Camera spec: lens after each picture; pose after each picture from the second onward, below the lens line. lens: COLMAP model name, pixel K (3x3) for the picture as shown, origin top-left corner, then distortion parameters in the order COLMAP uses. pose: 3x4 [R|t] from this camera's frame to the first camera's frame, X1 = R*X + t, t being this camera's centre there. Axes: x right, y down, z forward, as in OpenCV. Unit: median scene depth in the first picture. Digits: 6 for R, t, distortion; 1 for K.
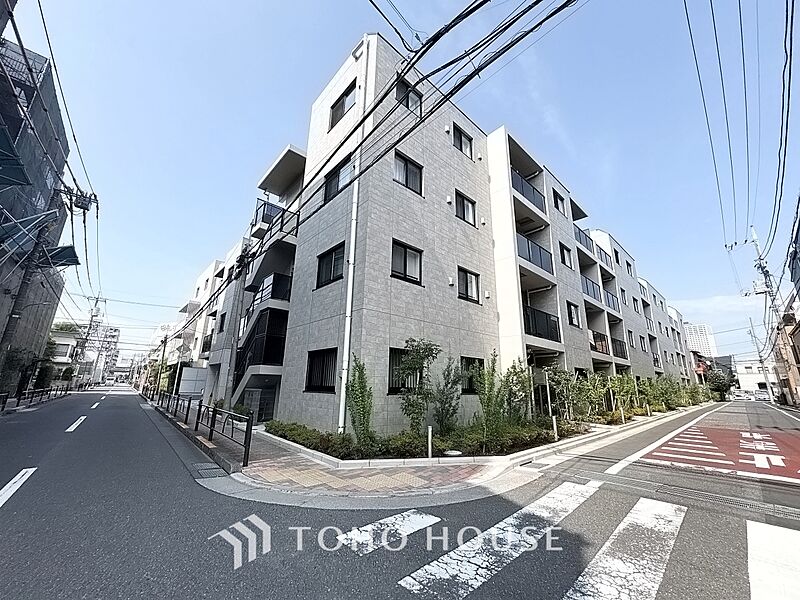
lens RADIAL K [[318.1, 0, 400.0], [0, 318.1, 300.0], [0, 0, 1]] dist [0.000544, 0.000360]
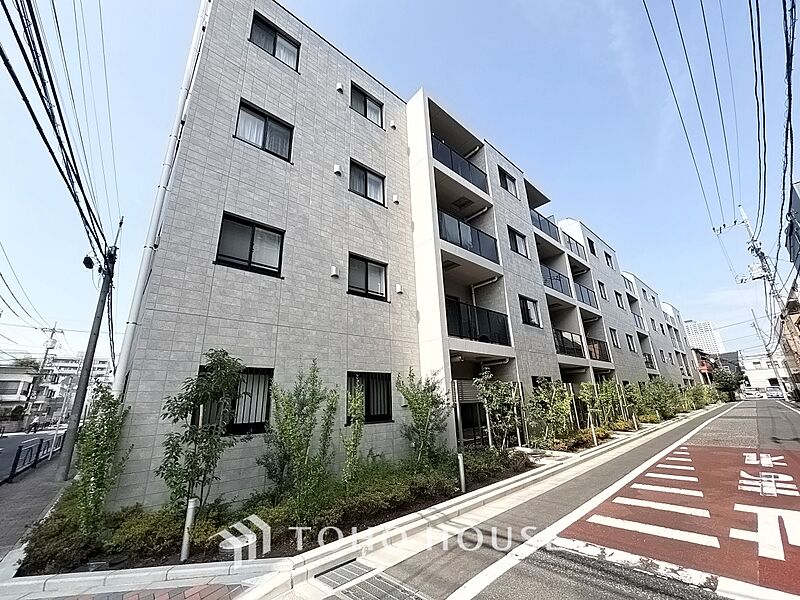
lens RADIAL K [[318.6, 0, 400.0], [0, 318.6, 300.0], [0, 0, 1]] dist [0.001146, 0.000109]
pose [[0.998264, -0.058875, -0.001648, 0.215636], [0.058732, 0.997151, -0.047326, 0.036589], [0.004429, 0.047147, 0.998878, 0.176007]]
